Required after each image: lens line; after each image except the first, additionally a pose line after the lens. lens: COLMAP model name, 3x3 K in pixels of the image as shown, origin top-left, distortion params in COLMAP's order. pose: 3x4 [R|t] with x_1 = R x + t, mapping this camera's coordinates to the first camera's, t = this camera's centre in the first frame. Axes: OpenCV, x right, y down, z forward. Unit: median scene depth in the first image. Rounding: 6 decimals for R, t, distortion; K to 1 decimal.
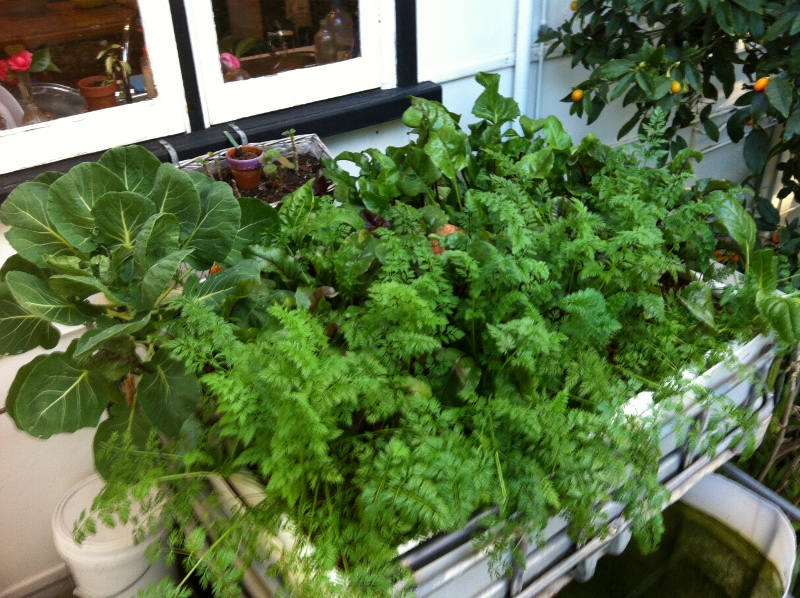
lens RADIAL K [[759.5, 0, 400.0], [0, 759.5, 299.0], [0, 0, 1]] dist [0.002339, -0.009563]
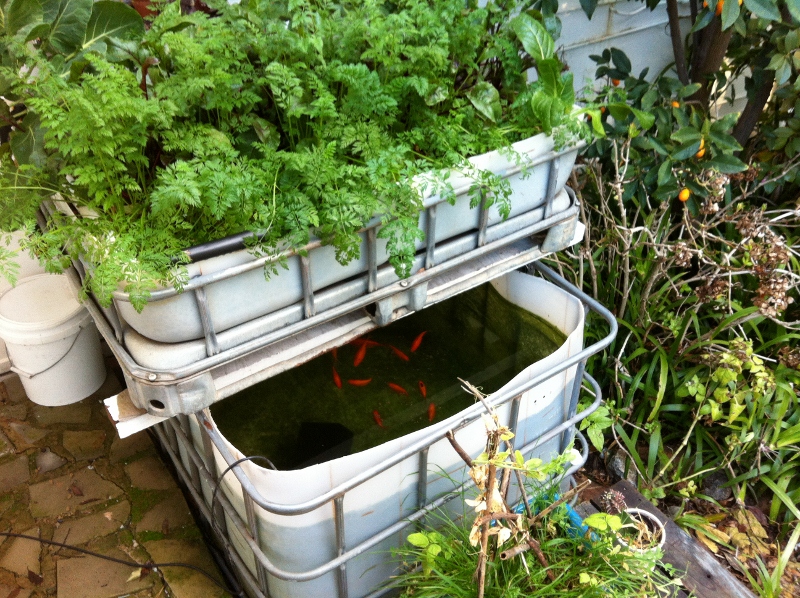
lens RADIAL K [[759.5, 0, 400.0], [0, 759.5, 299.0], [0, 0, 1]] dist [0.002339, -0.009563]
pose [[0.998789, 0.035659, -0.033896, 0.354865], [-0.032735, 0.995993, 0.083225, 0.253487], [0.036728, -0.082014, 0.995954, -0.257949]]
